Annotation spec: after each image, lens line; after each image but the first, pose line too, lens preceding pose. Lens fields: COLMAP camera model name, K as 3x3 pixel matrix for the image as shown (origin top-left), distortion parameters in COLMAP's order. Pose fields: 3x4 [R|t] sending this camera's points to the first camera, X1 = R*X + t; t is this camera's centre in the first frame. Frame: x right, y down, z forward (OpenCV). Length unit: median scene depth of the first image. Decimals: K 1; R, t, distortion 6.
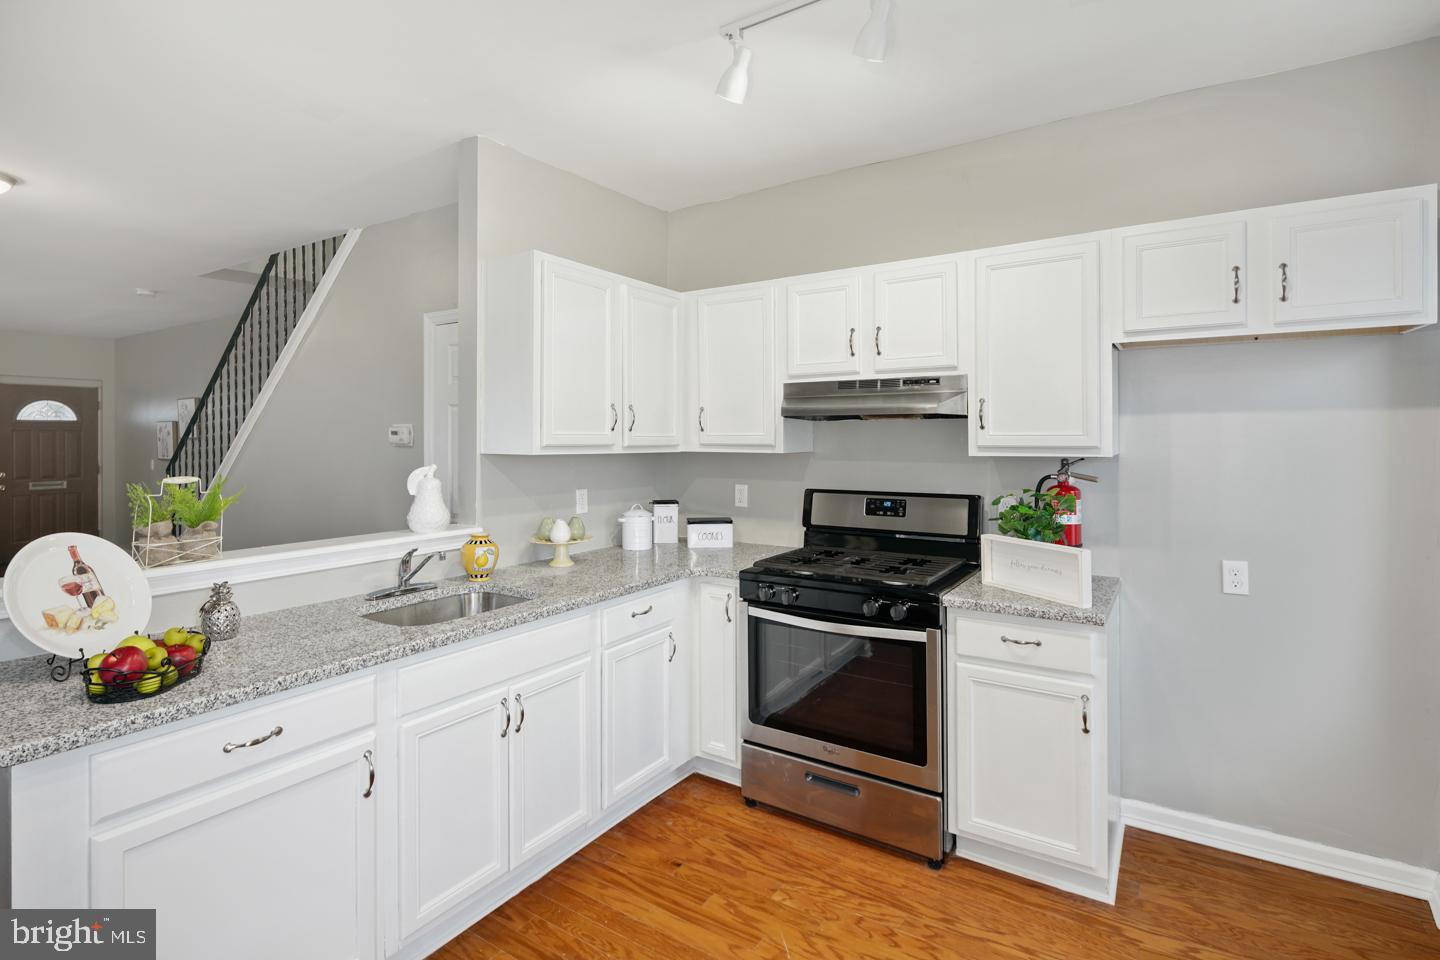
lens RADIAL K [[702.0, 0, 727.6], [0, 702.0, 440.6], [0, 0, 1]] dist [0.001482, -0.003256]
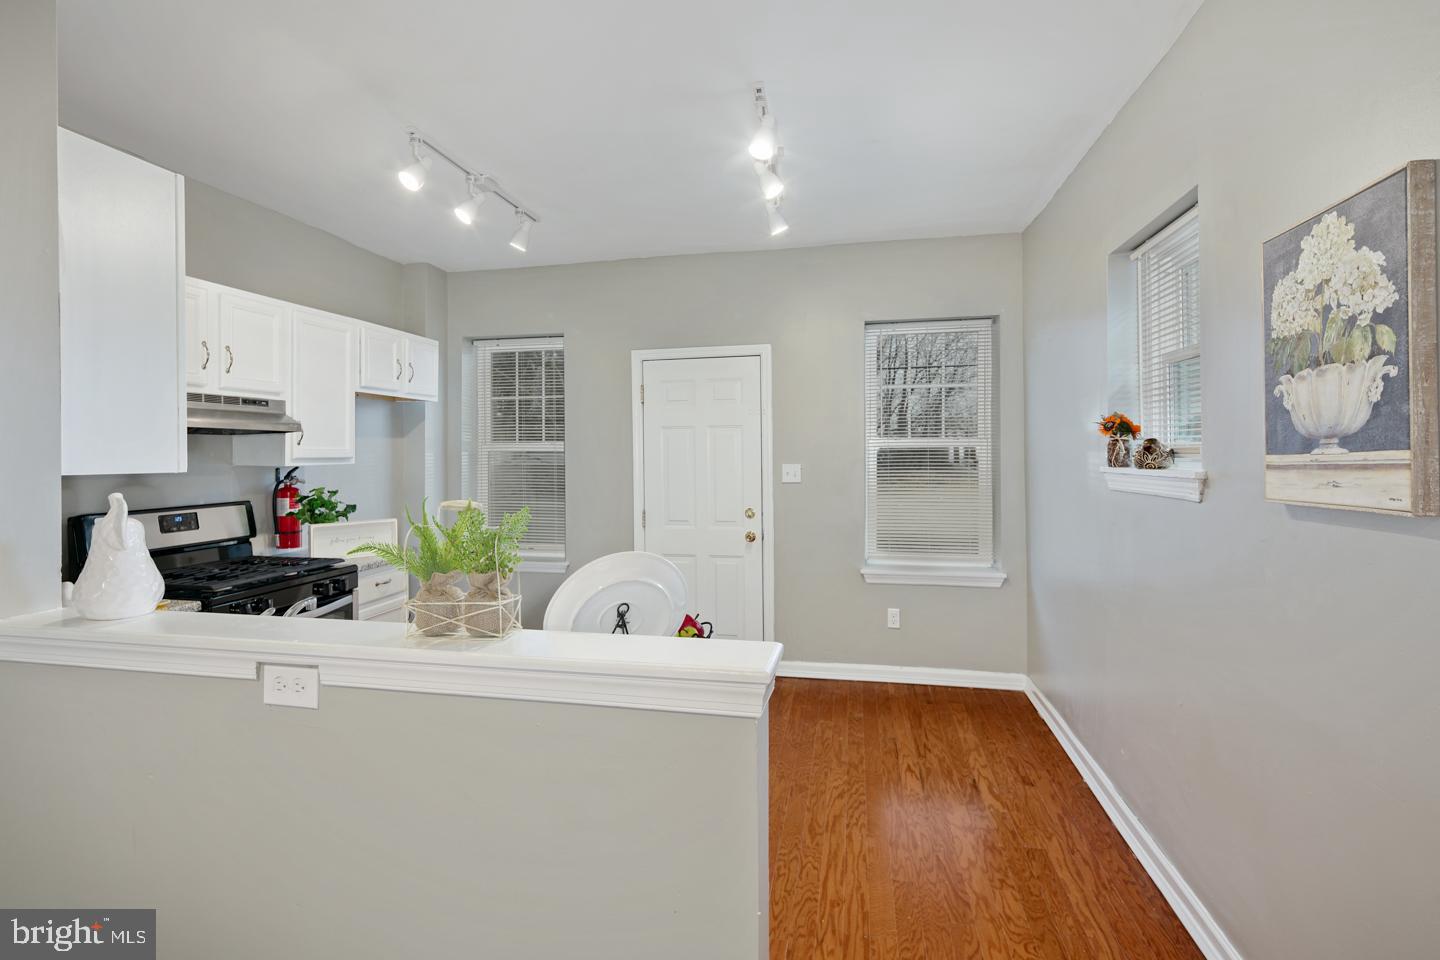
lens RADIAL K [[702.0, 0, 732.3], [0, 702.0, 459.3], [0, 0, 1]] dist [0.001482, -0.003256]
pose [[-0.391622, -0.003361, 0.920120, -1.118399], [0.010420, 0.999913, 0.008088, 0.007688], [-0.920067, 0.012755, -0.391553, 0.769980]]
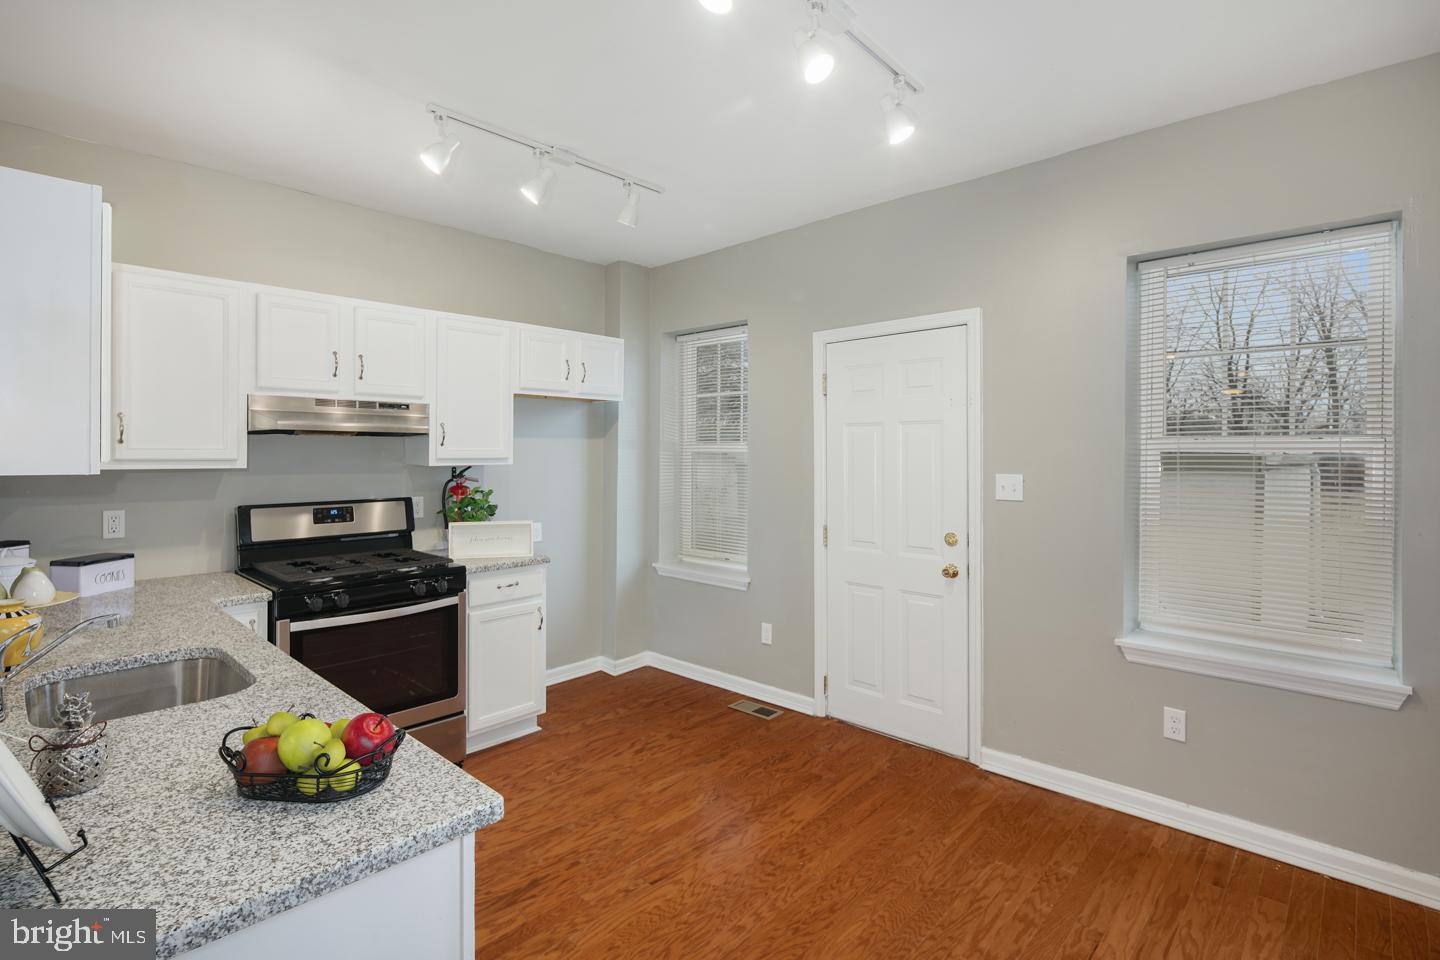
lens RADIAL K [[702.0, 0, 711.2], [0, 702.0, 456.0], [0, 0, 1]] dist [0.001482, -0.003256]
pose [[0.164940, -0.004673, 0.986293, -0.874098], [0.001017, 0.999989, 0.004568, -0.002479], [-0.986303, 0.000250, 0.164943, 0.267859]]
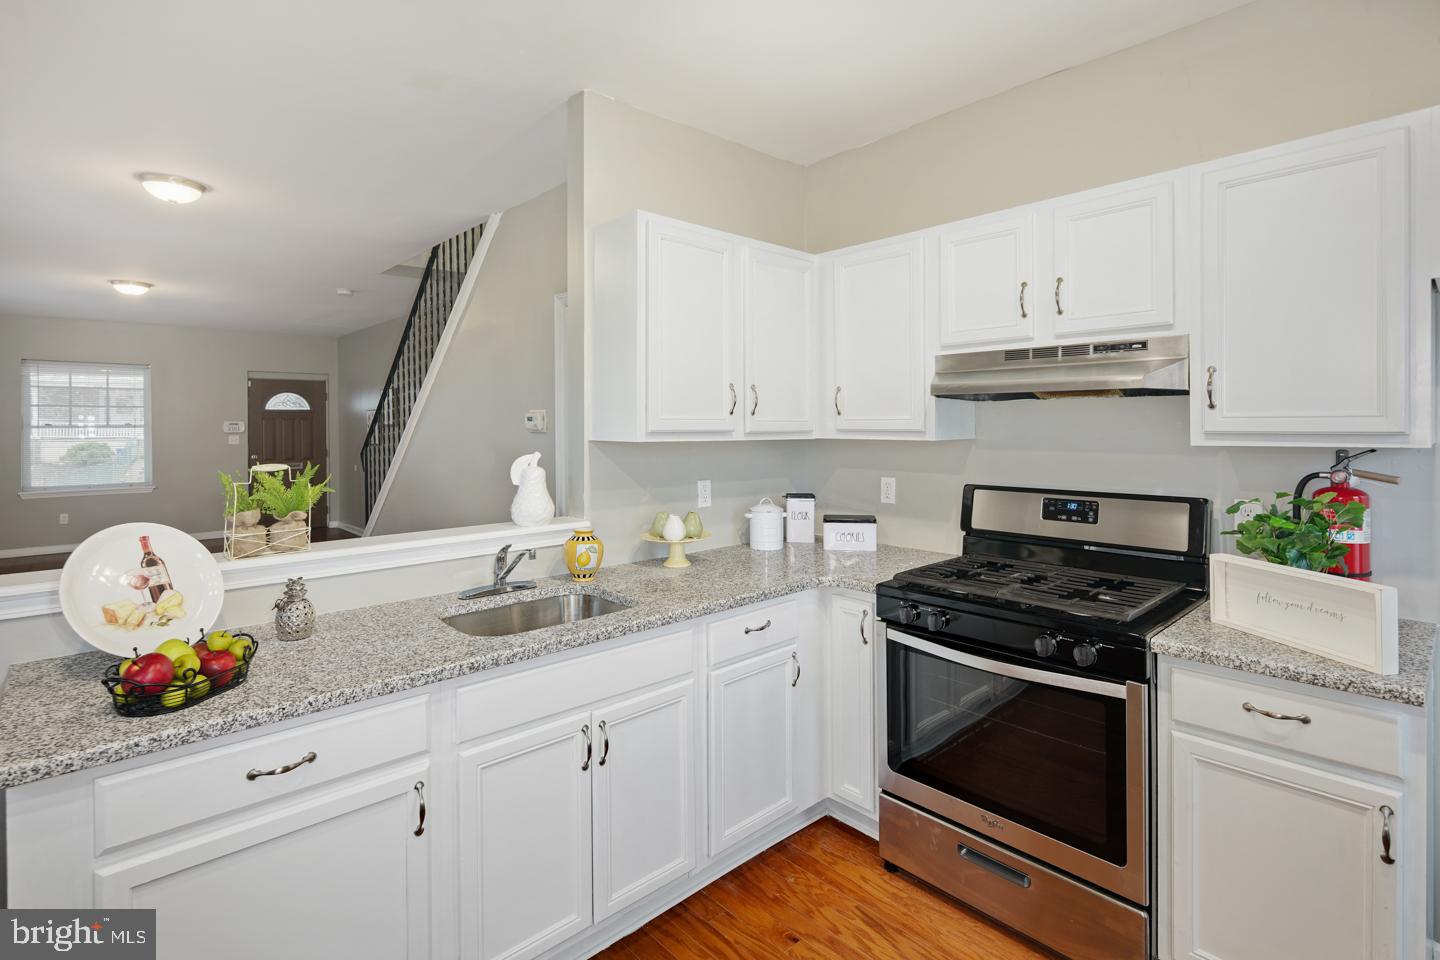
lens RADIAL K [[702.0, 0, 728.8], [0, 702.0, 429.4], [0, 0, 1]] dist [0.001482, -0.003256]
pose [[0.970030, -0.001703, -0.242980, 0.051889], [0.003112, 0.999980, 0.005415, -0.001032], [0.242966, -0.006009, 0.970016, 0.165703]]
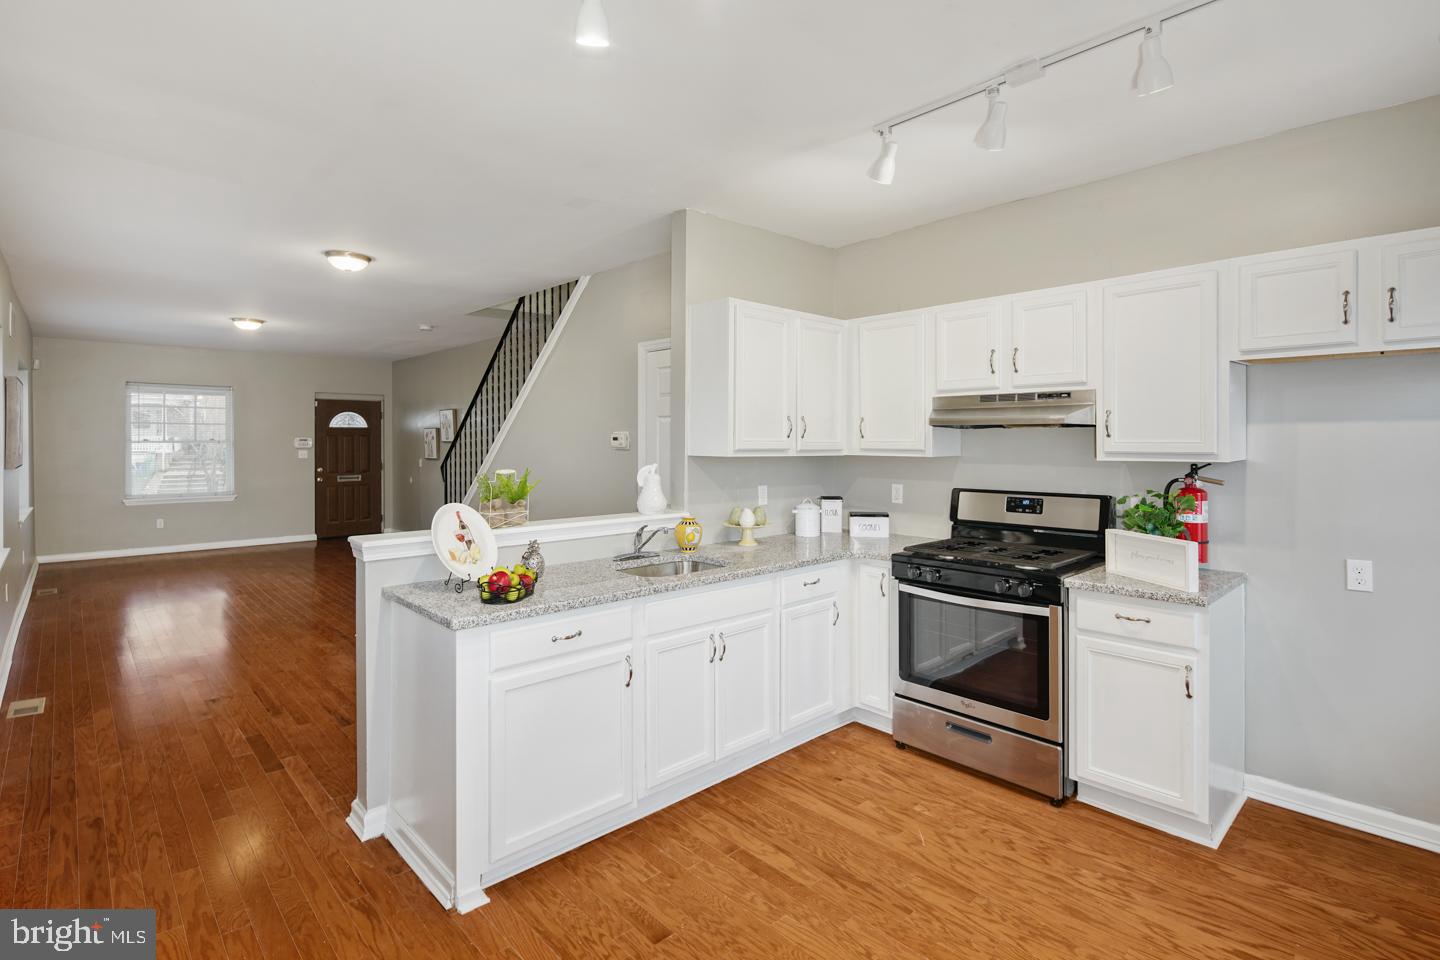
lens RADIAL K [[702.0, 0, 723.5], [0, 702.0, 450.6], [0, 0, 1]] dist [0.001482, -0.003256]
pose [[0.970301, 0.004869, -0.241852, 0.028784], [-0.002216, 0.999934, 0.011239, -0.006646], [0.241891, -0.010370, 0.970248, -0.262466]]
